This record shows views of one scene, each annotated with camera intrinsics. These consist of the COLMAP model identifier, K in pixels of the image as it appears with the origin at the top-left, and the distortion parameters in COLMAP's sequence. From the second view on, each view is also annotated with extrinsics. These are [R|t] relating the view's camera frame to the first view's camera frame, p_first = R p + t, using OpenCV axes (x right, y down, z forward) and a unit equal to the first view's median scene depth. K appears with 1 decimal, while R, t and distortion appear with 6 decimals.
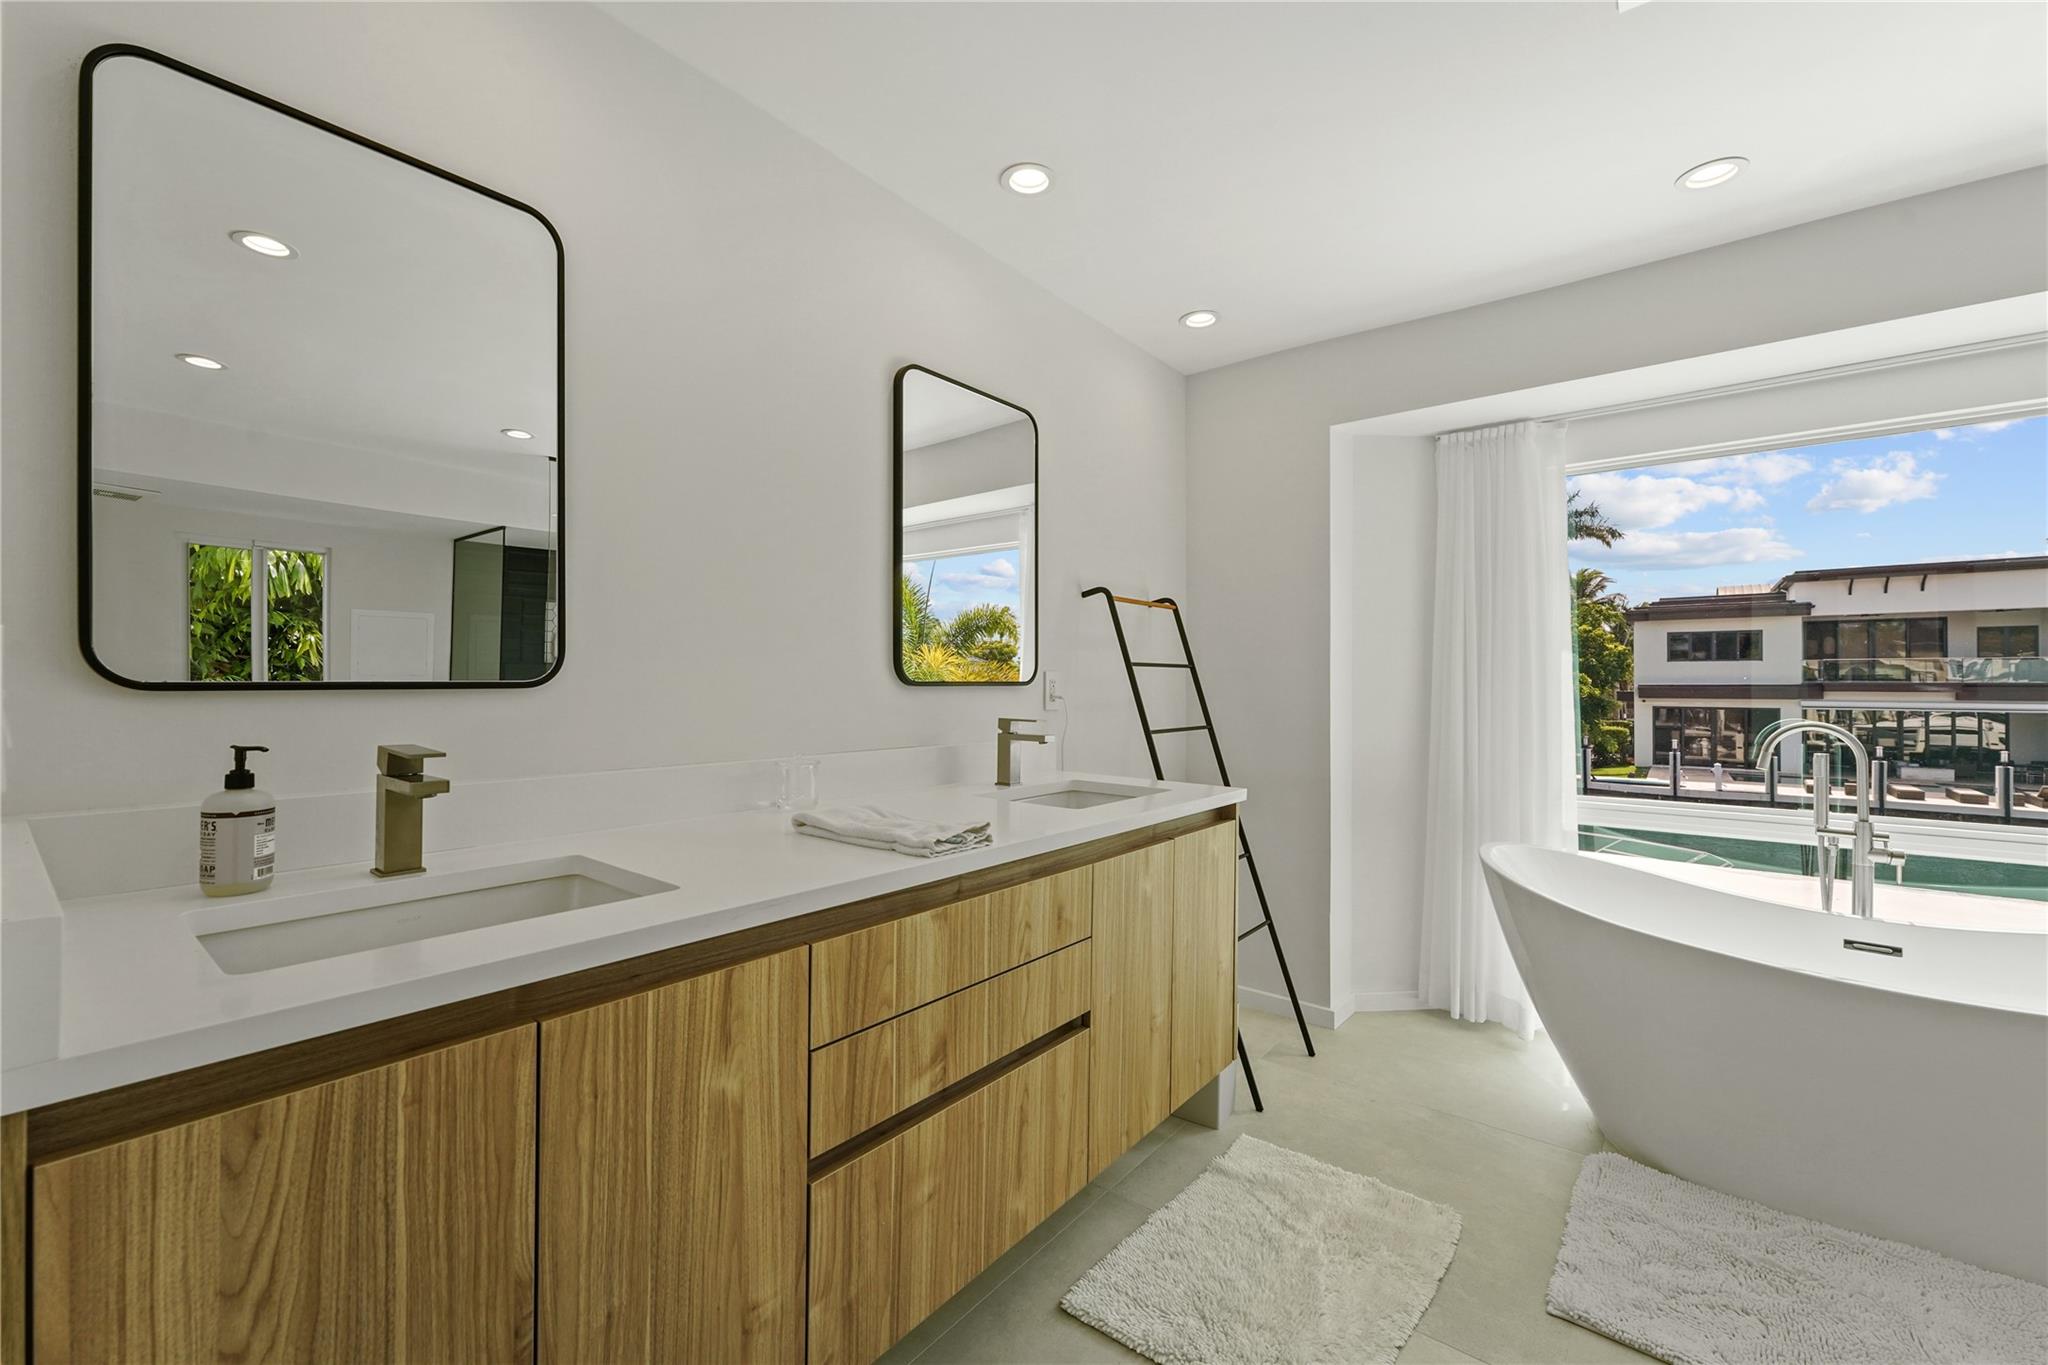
lens RADIAL K [[826.2, 0, 1018.6], [0, 826.2, 679.3], [0, 0, 1]] dist [0.000849, 0.000537]
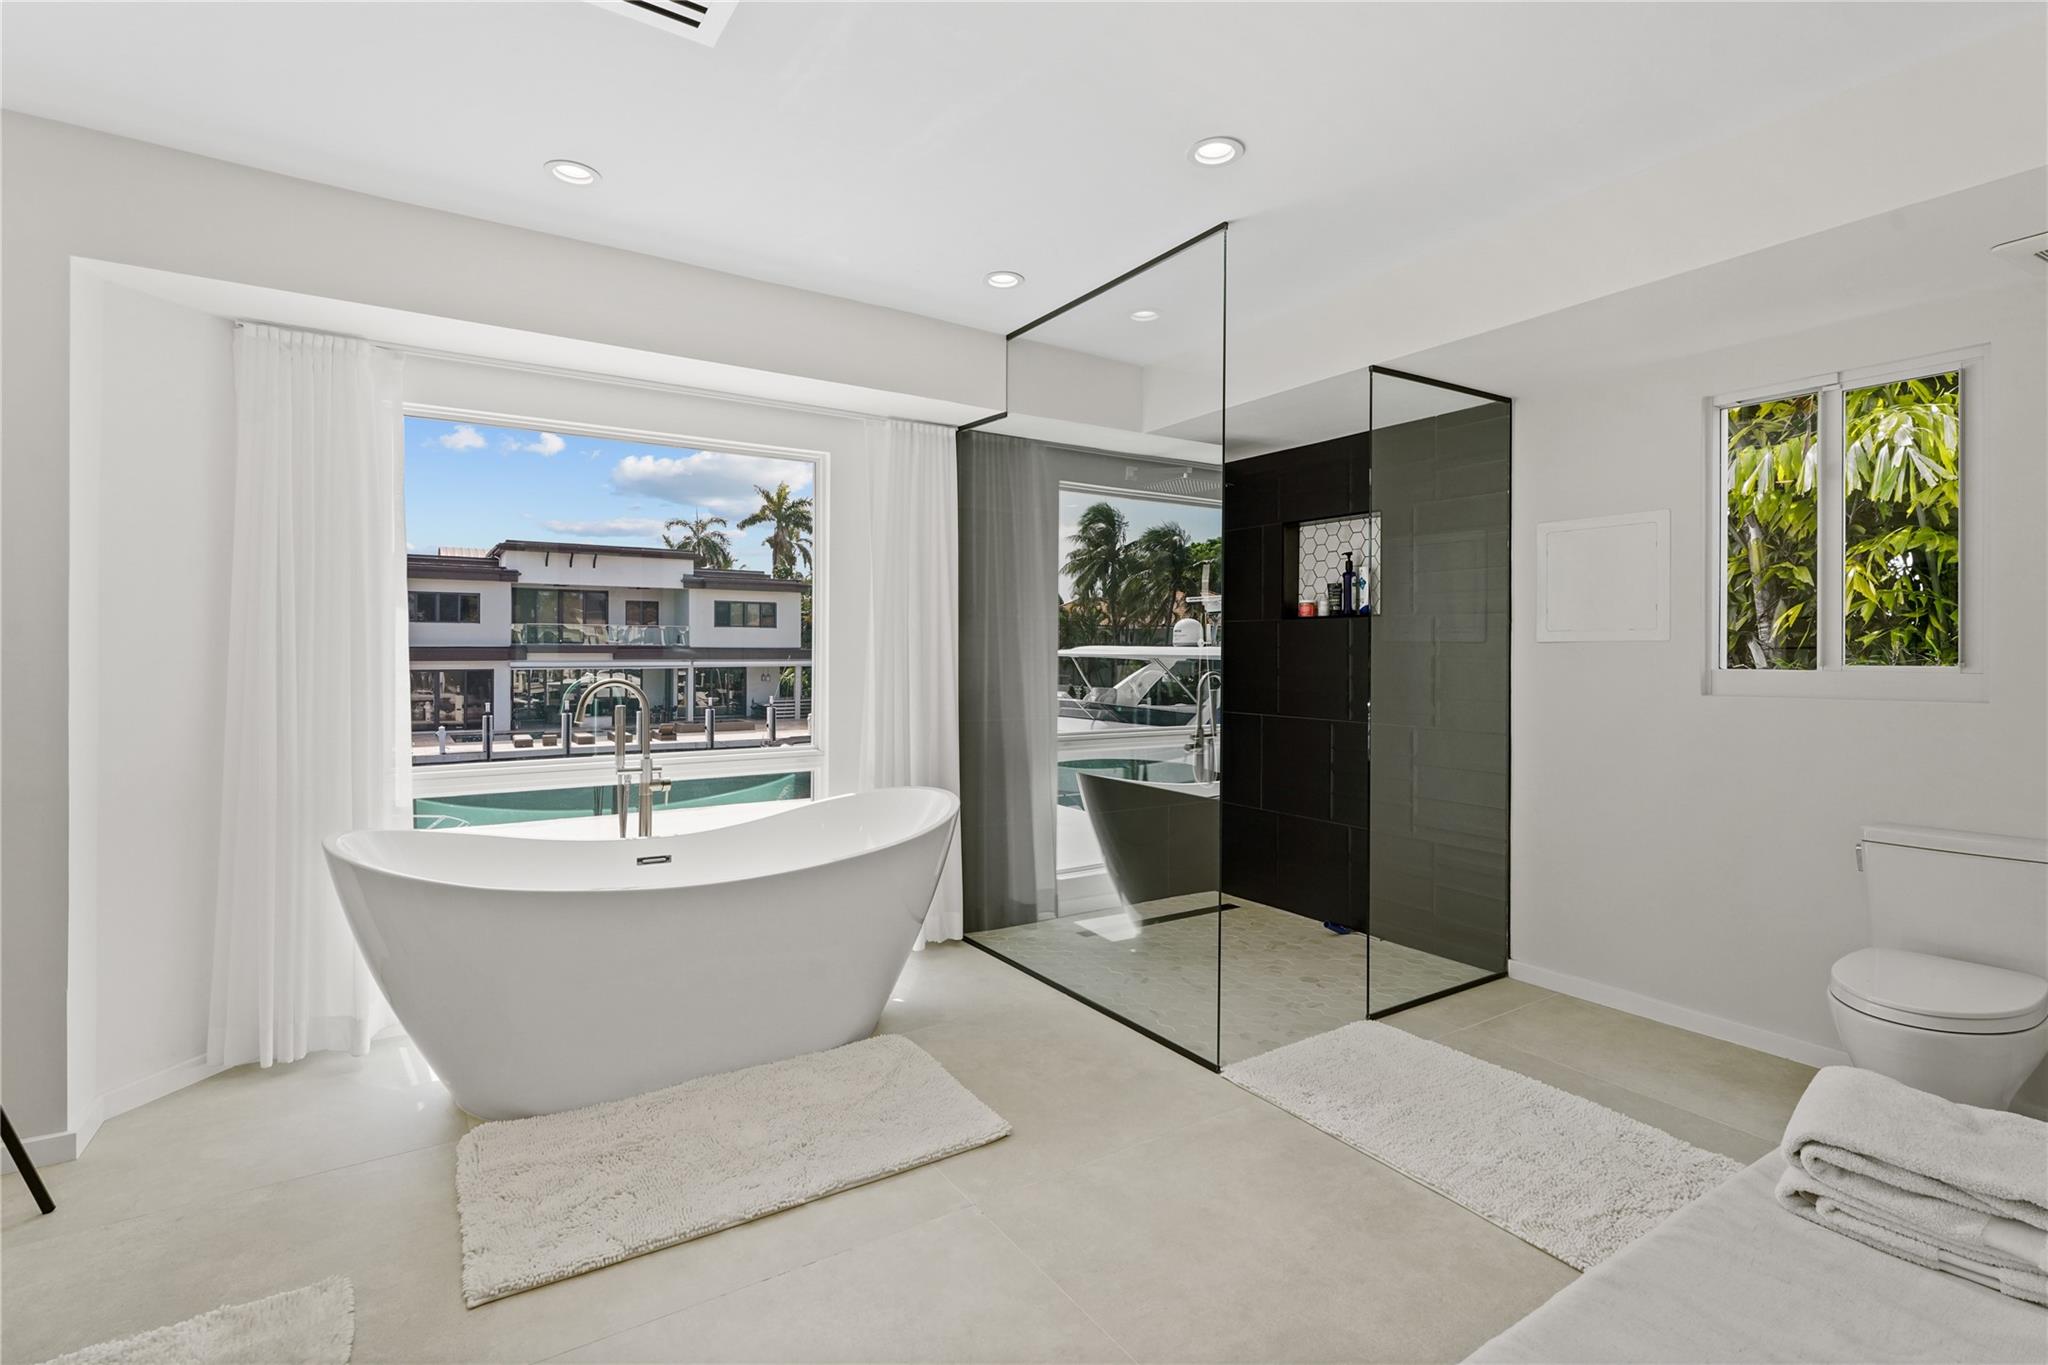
lens RADIAL K [[947.3, 0, 1006.8], [0, 947.3, 648.2], [0, 0, 1]] dist [-0.002561, 0.000217]
pose [[0.321030, -0.000064, 0.947069, -0.101960], [-0.007924, 0.999965, 0.002753, 0.000810], [-0.947036, -0.008389, 0.321018, 0.041126]]
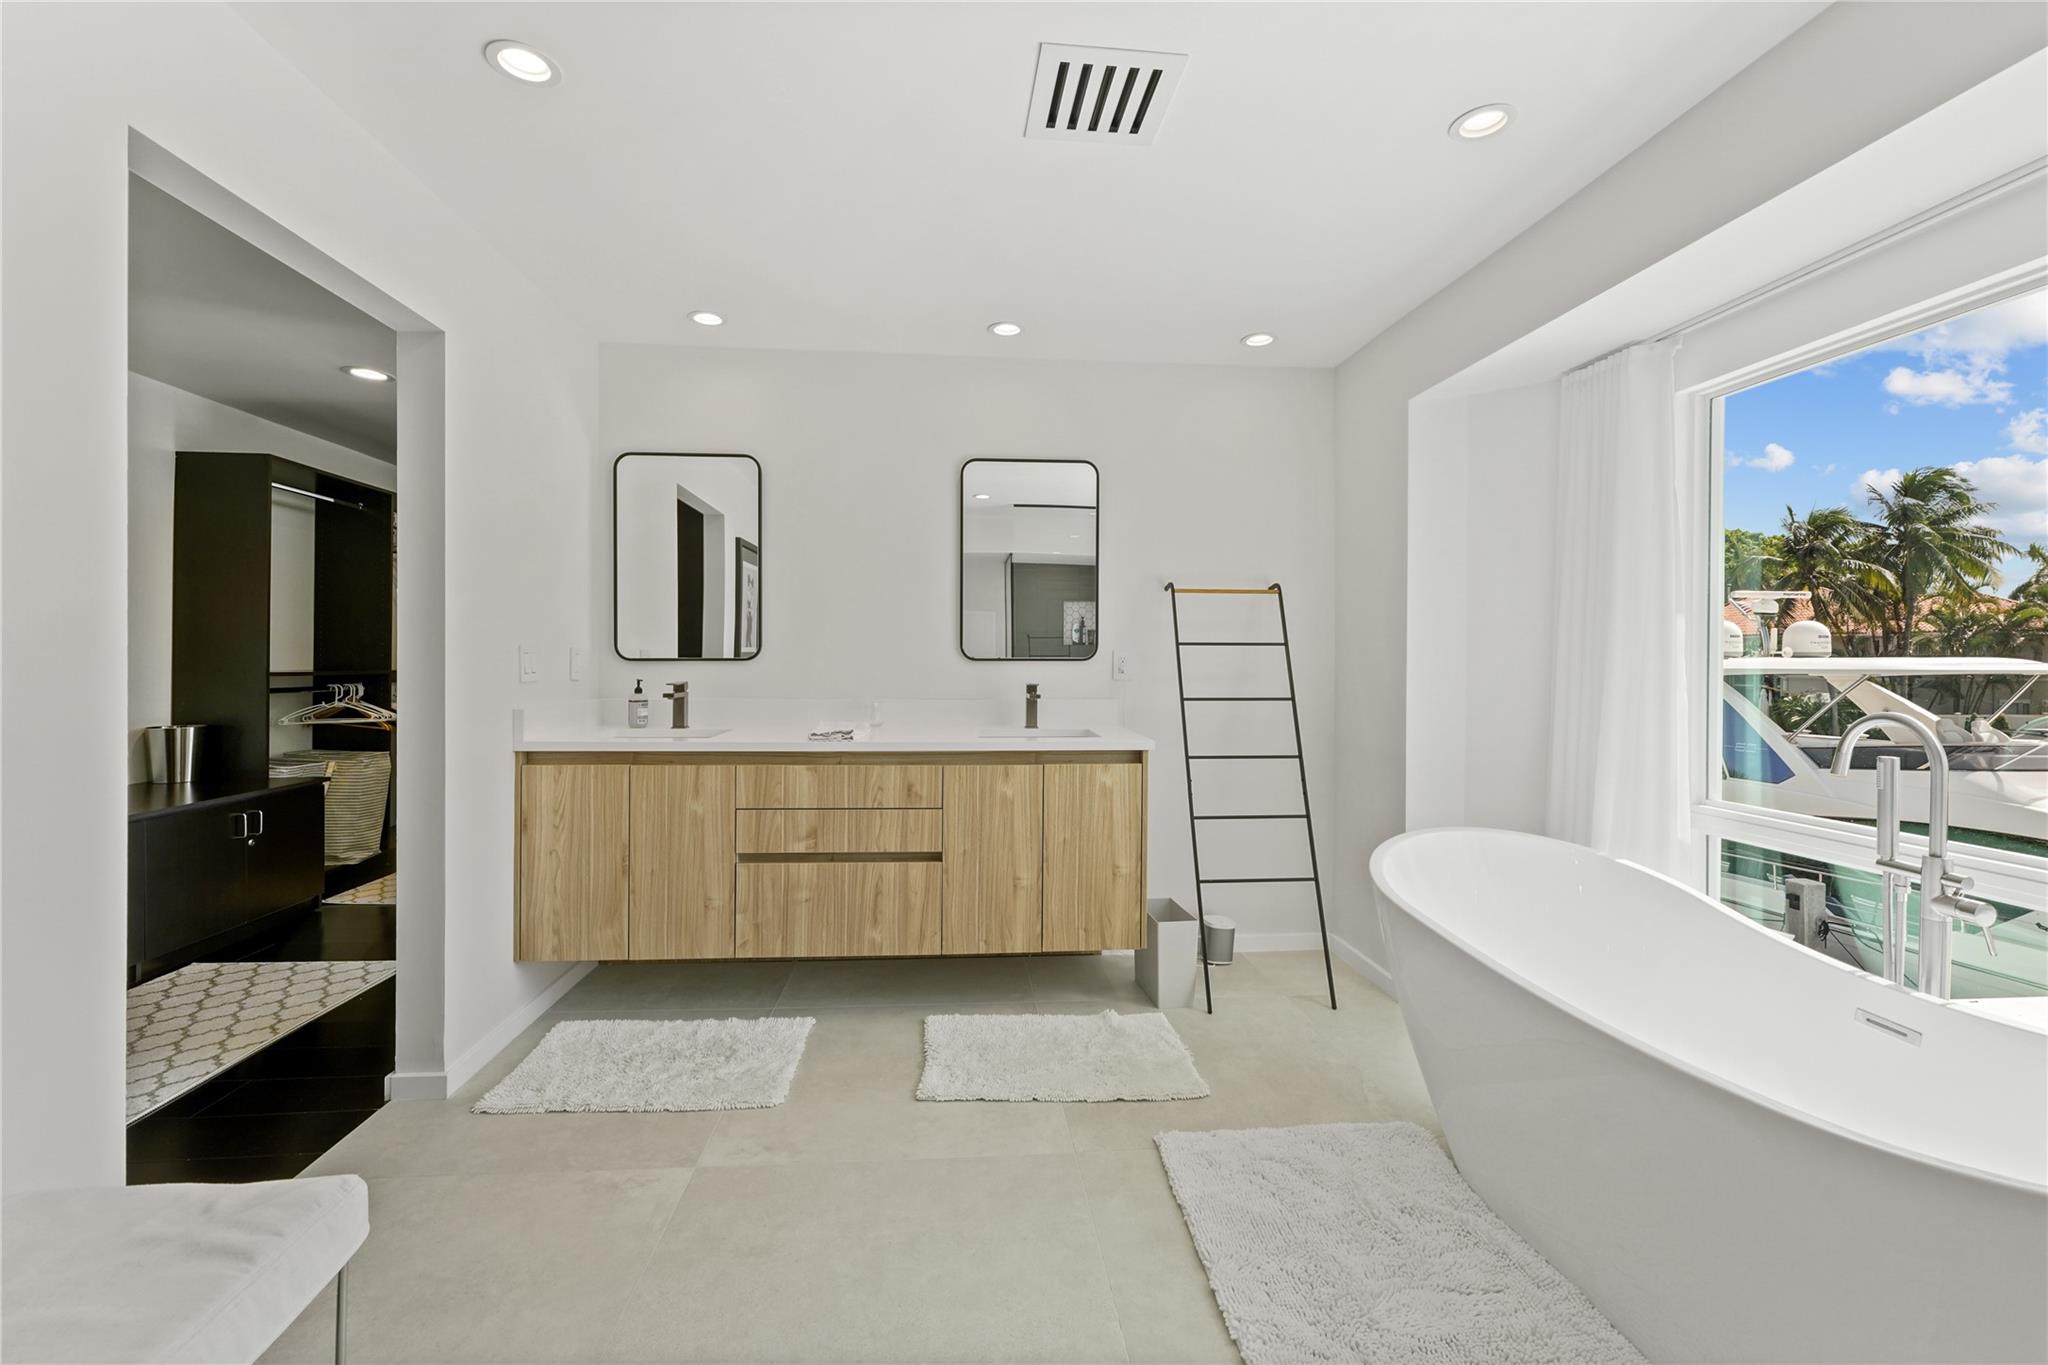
lens RADIAL K [[838.9, 0, 1023.9], [0, 838.9, 659.0], [0, 0, 1]] dist [0.000333, -0.000012]
pose [[0.689964, -0.000898, -0.723843, 0.797336], [0.002856, 0.999995, 0.001481, 0.002293], [0.723838, -0.003089, 0.689963, -0.034487]]
